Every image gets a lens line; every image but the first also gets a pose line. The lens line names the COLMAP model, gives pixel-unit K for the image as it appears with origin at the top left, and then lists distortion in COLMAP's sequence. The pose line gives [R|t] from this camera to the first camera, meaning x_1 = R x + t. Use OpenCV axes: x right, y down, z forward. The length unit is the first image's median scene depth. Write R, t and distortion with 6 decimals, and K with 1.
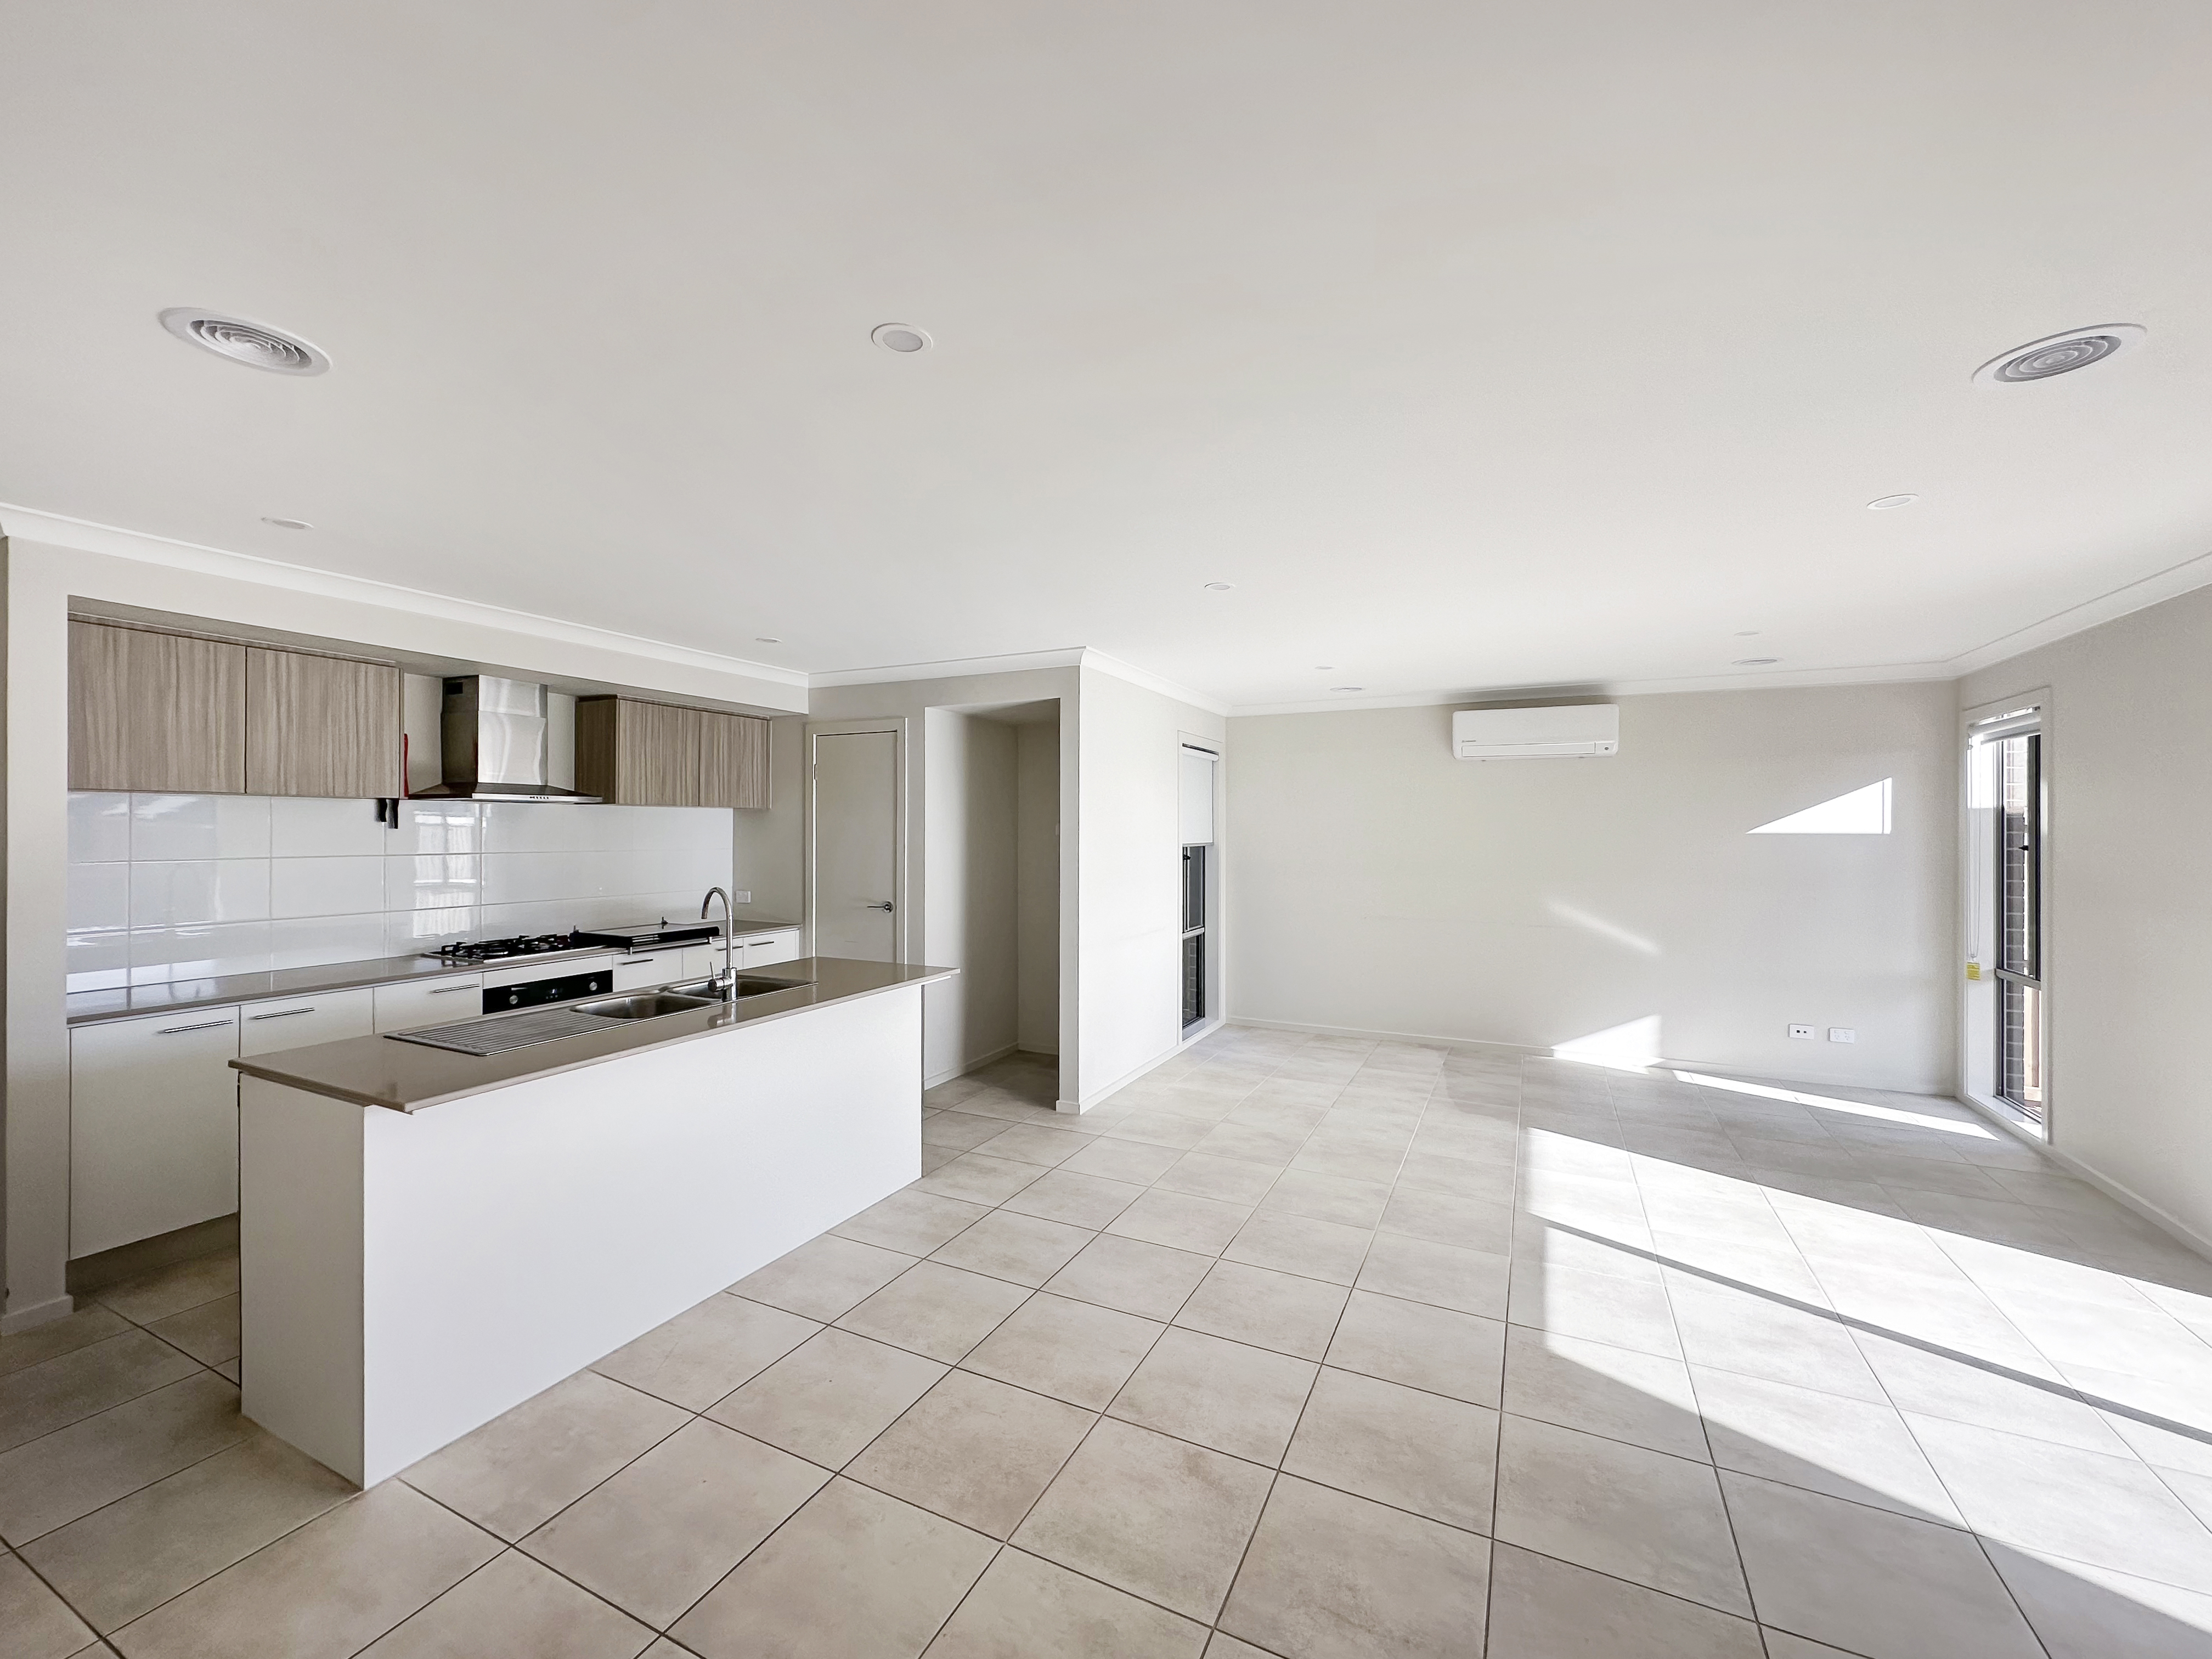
lens RADIAL K [[893.2, 0, 1112.2], [0, 893.2, 829.0], [0, 0, 1]] dist [-0.002228, 0.000908]
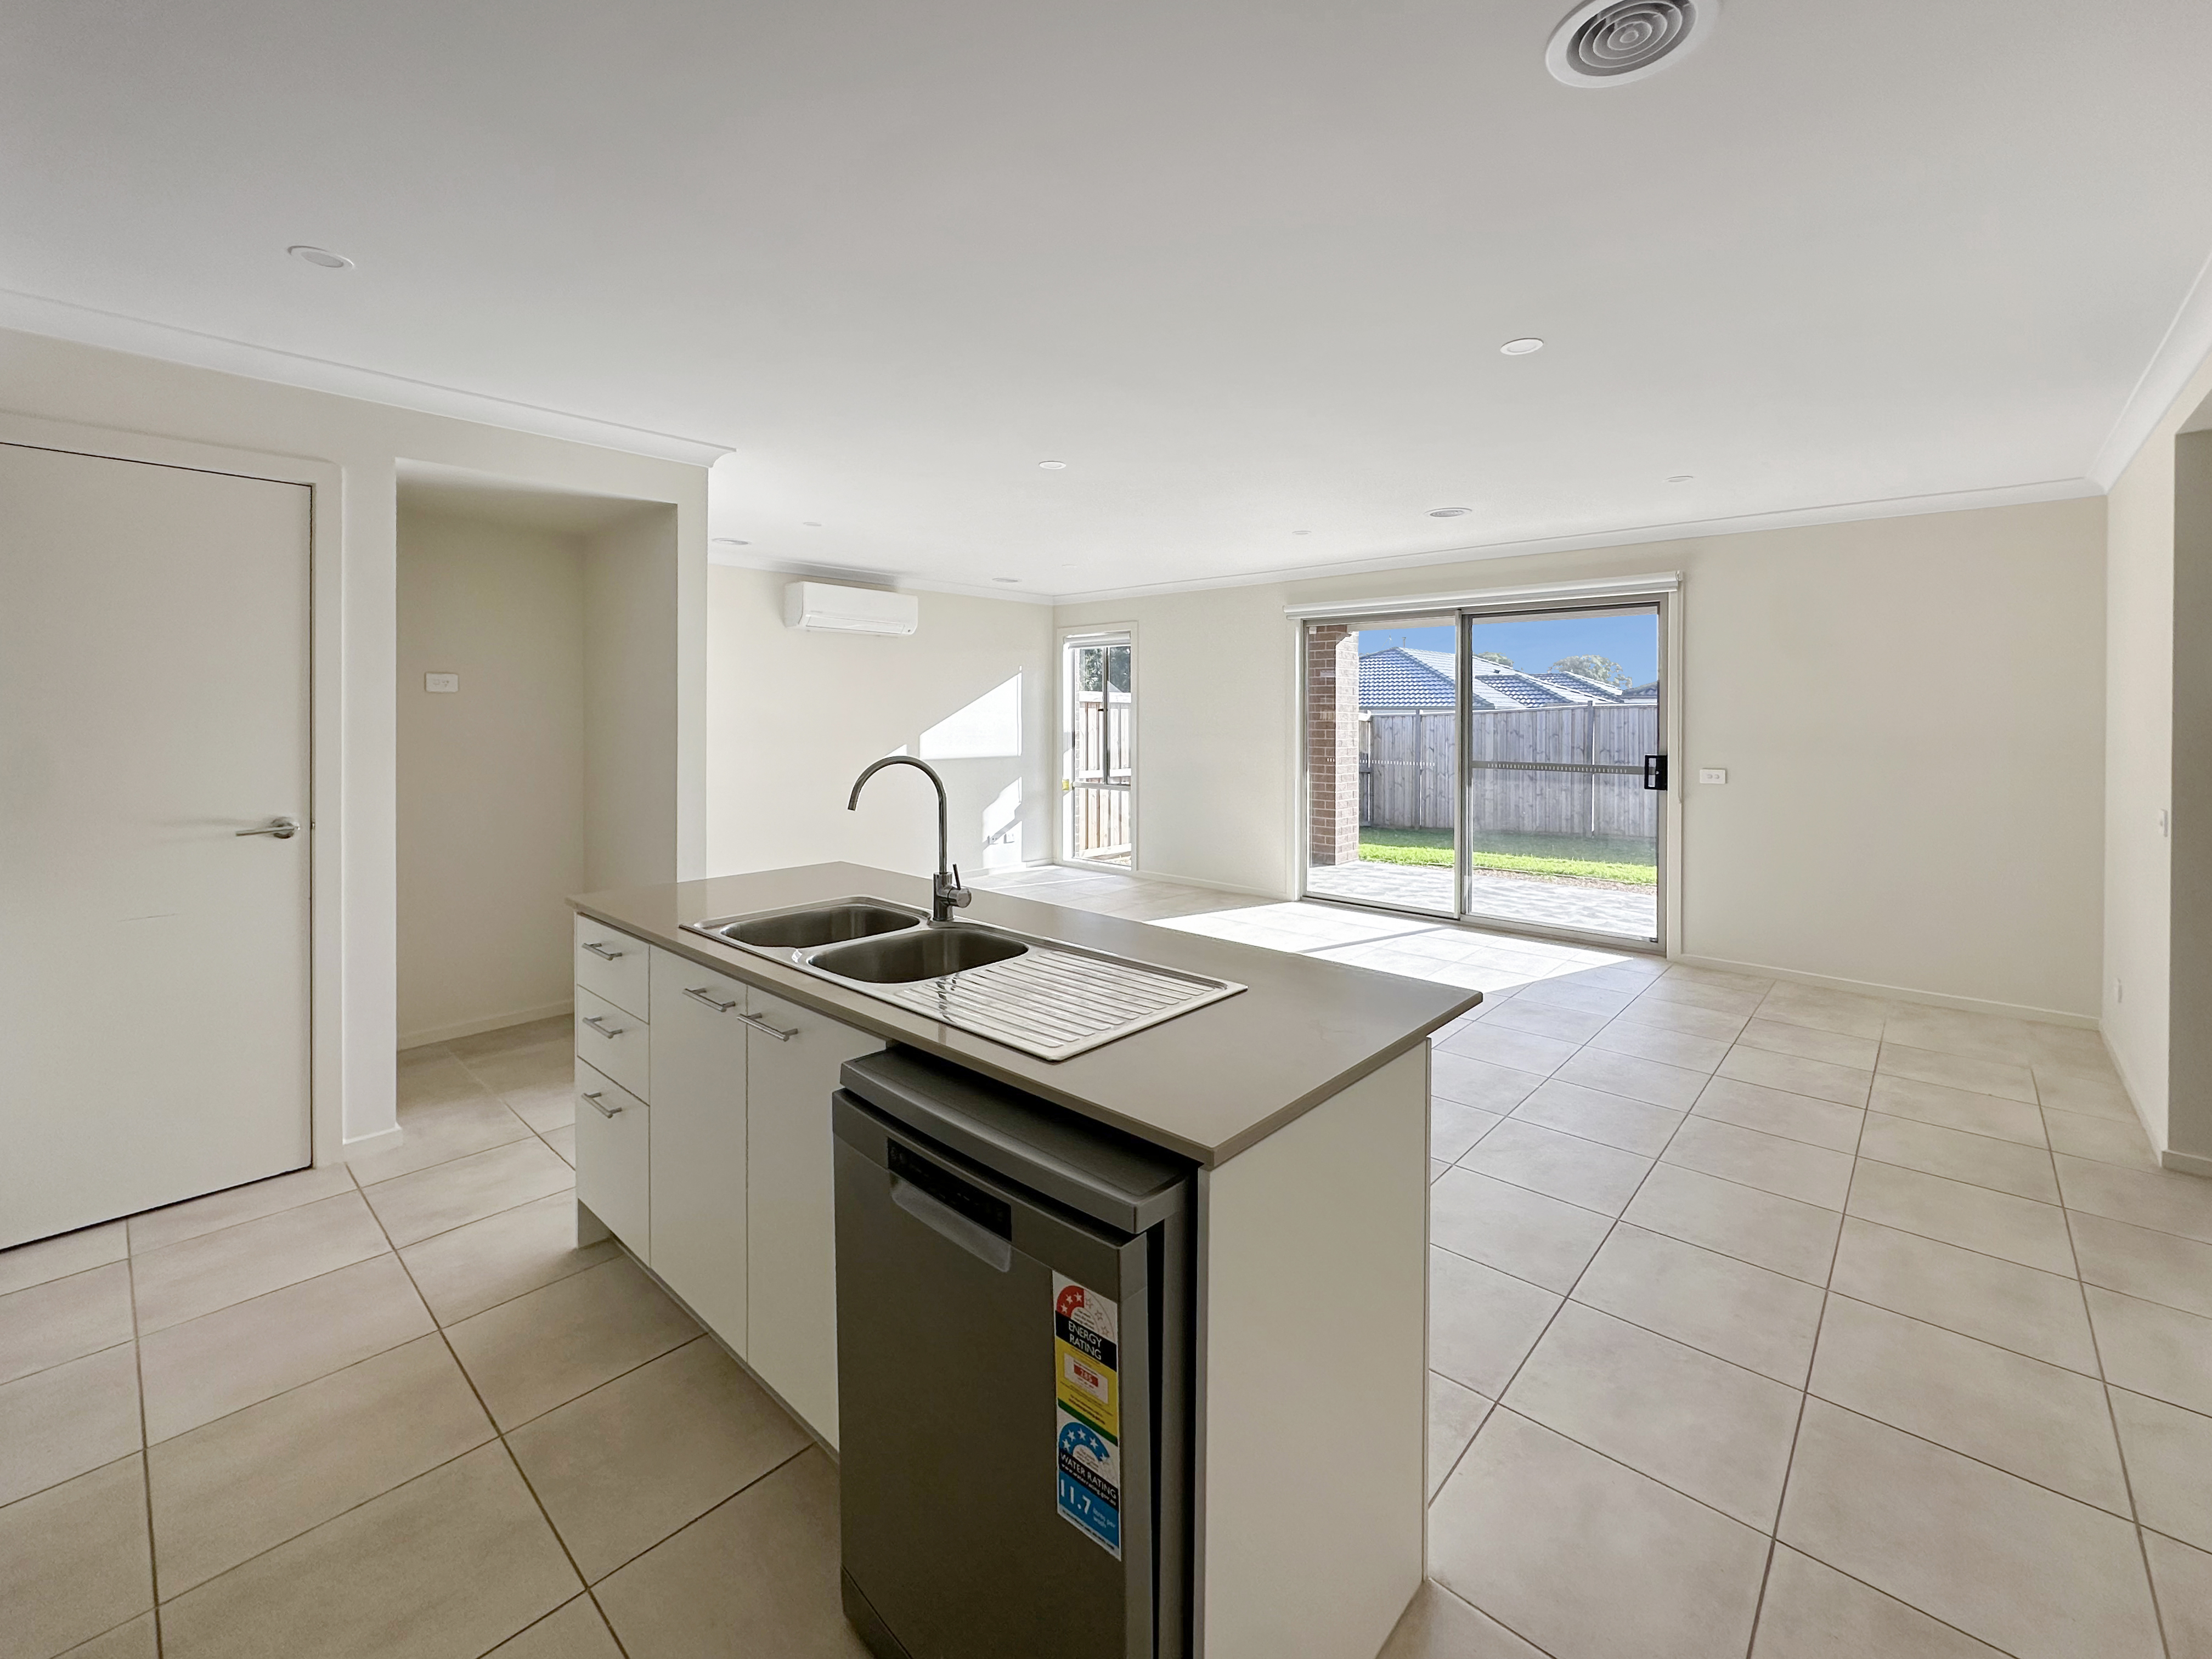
lens RADIAL K [[893.2, 0, 1059.0], [0, 893.2, 810.5], [0, 0, 1]] dist [-0.002228, 0.000908]
pose [[0.326261, -0.106241, 0.939291, -0.733448], [-0.014746, 0.992971, 0.117434, 0.010989], [-0.945165, -0.052165, 0.322401, 0.503915]]
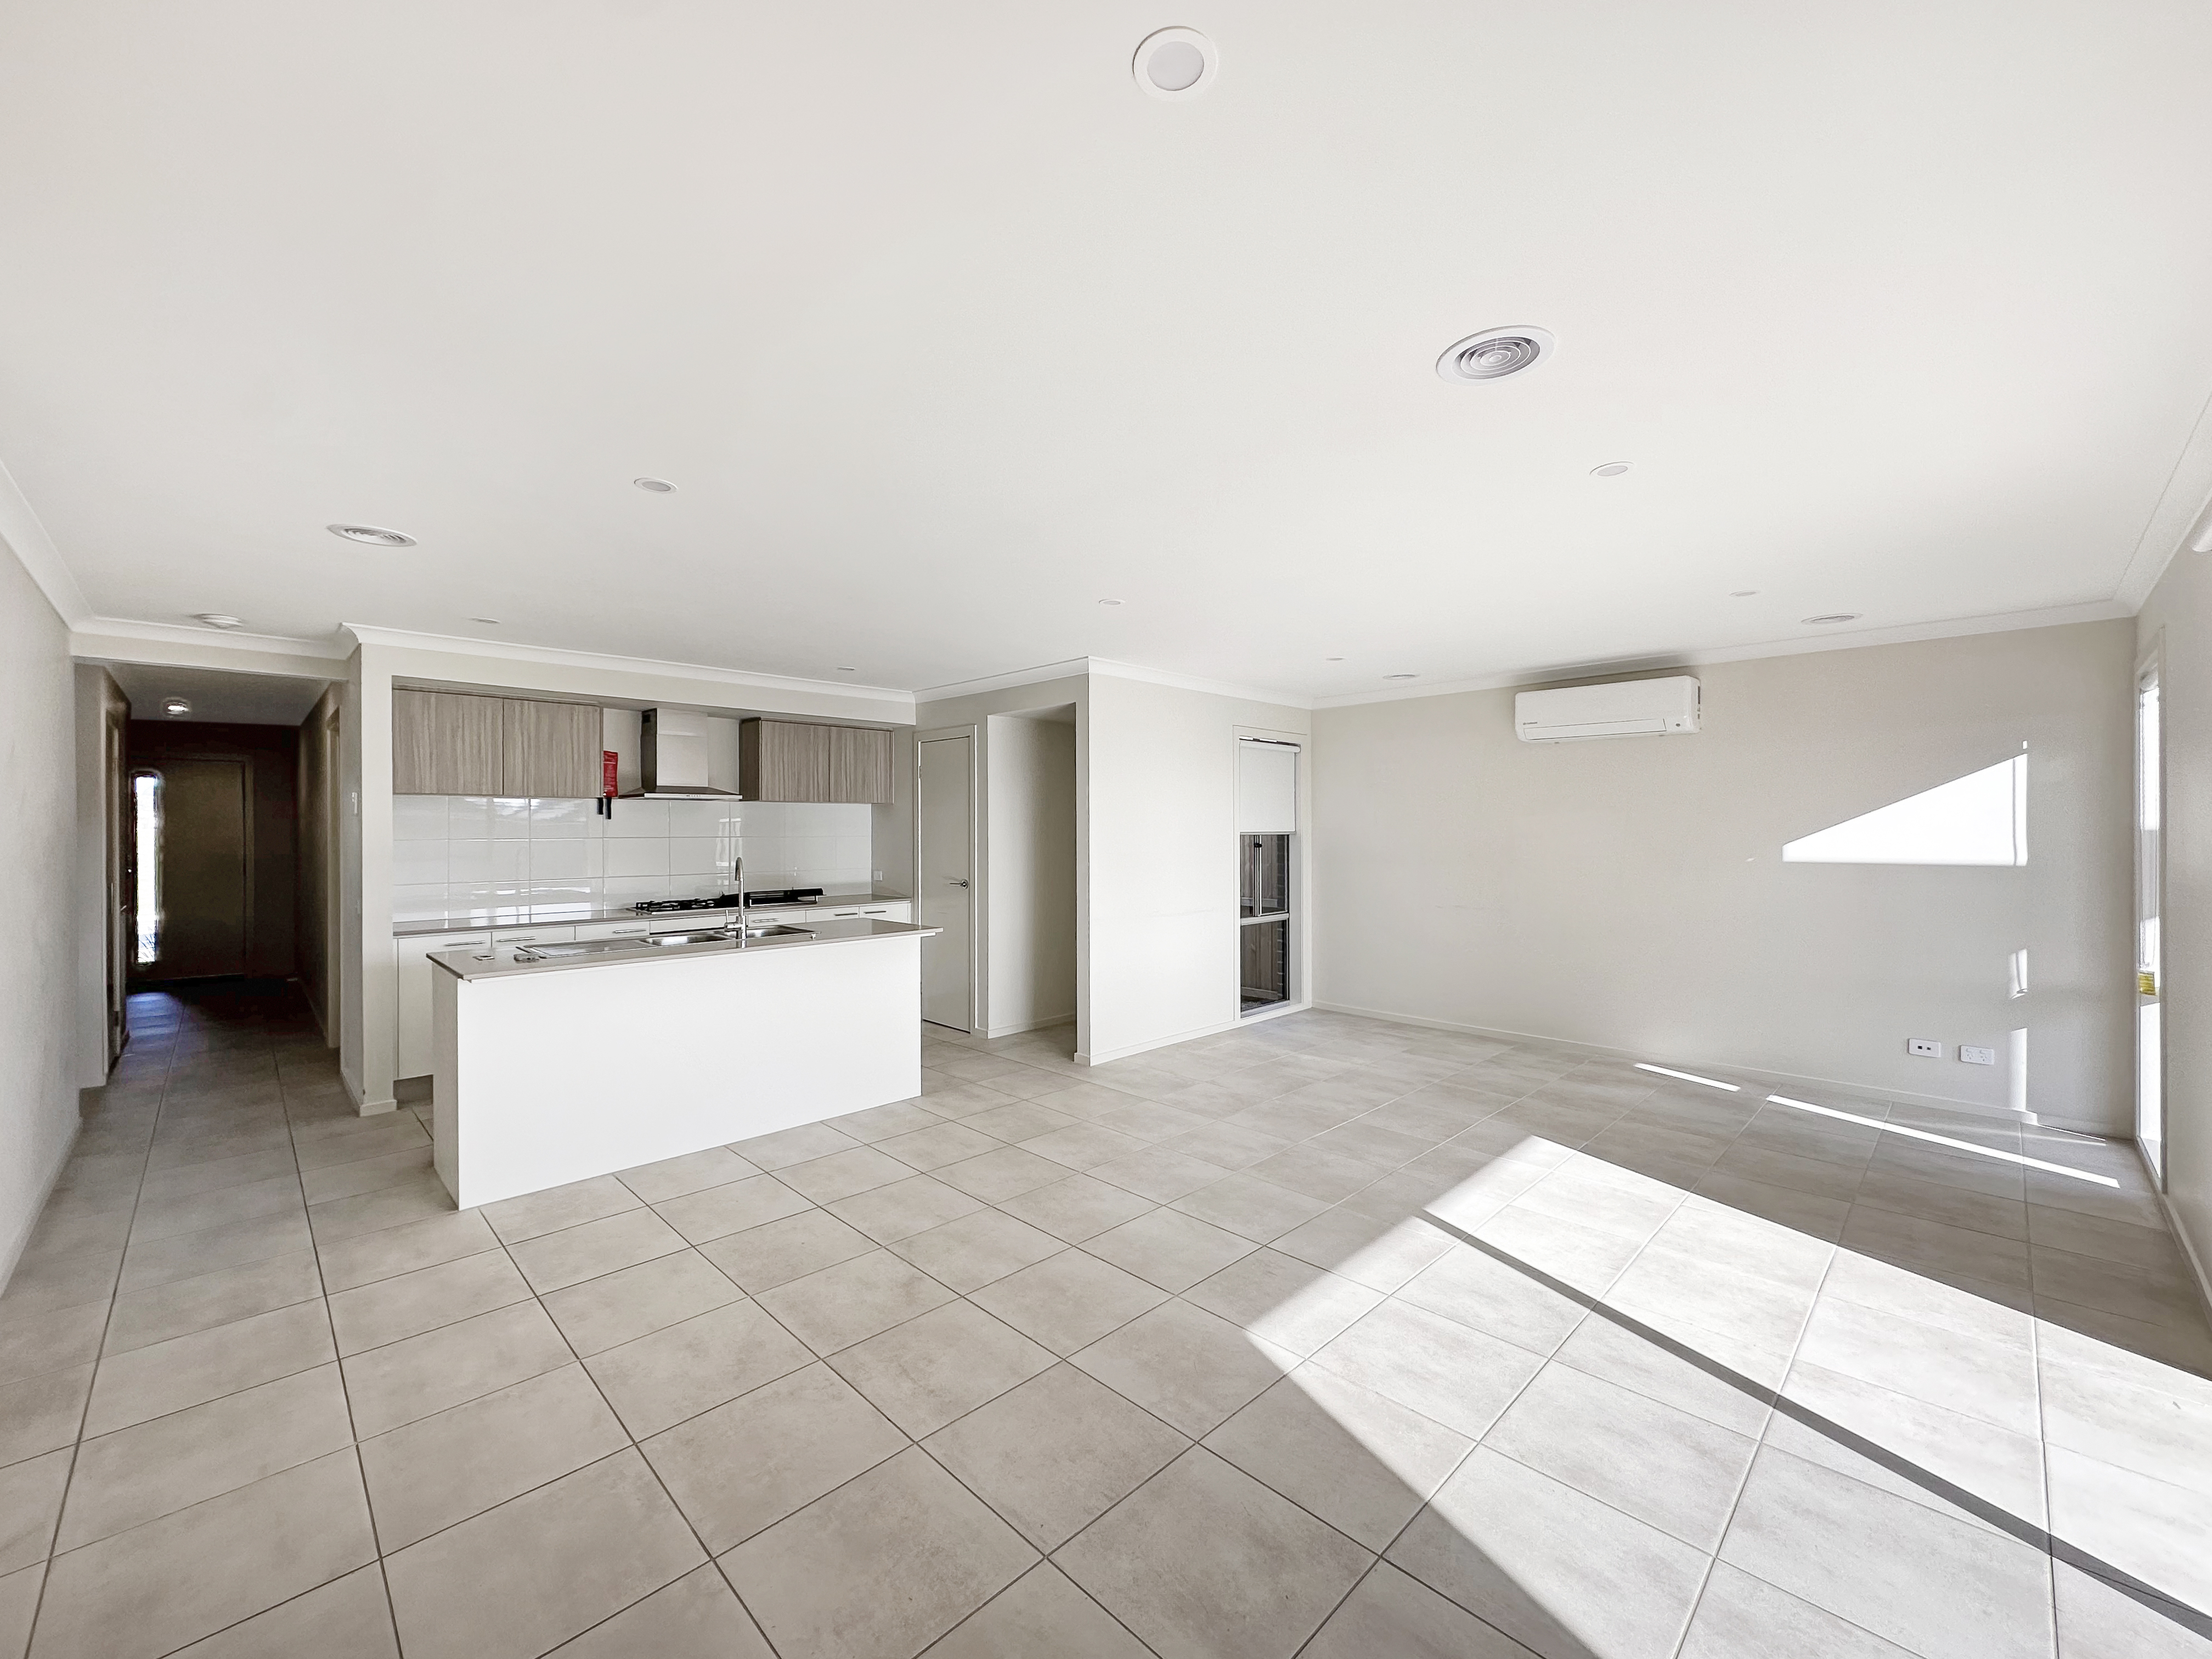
lens RADIAL K [[893.2, 0, 1106.5], [0, 893.2, 831.6], [0, 0, 1]] dist [-0.002228, 0.000908]
pose [[0.943182, -0.003942, -0.332253, 0.393644], [0.004788, 0.999987, 0.001727, 0.019404], [0.332242, -0.003220, 0.943189, -0.074626]]
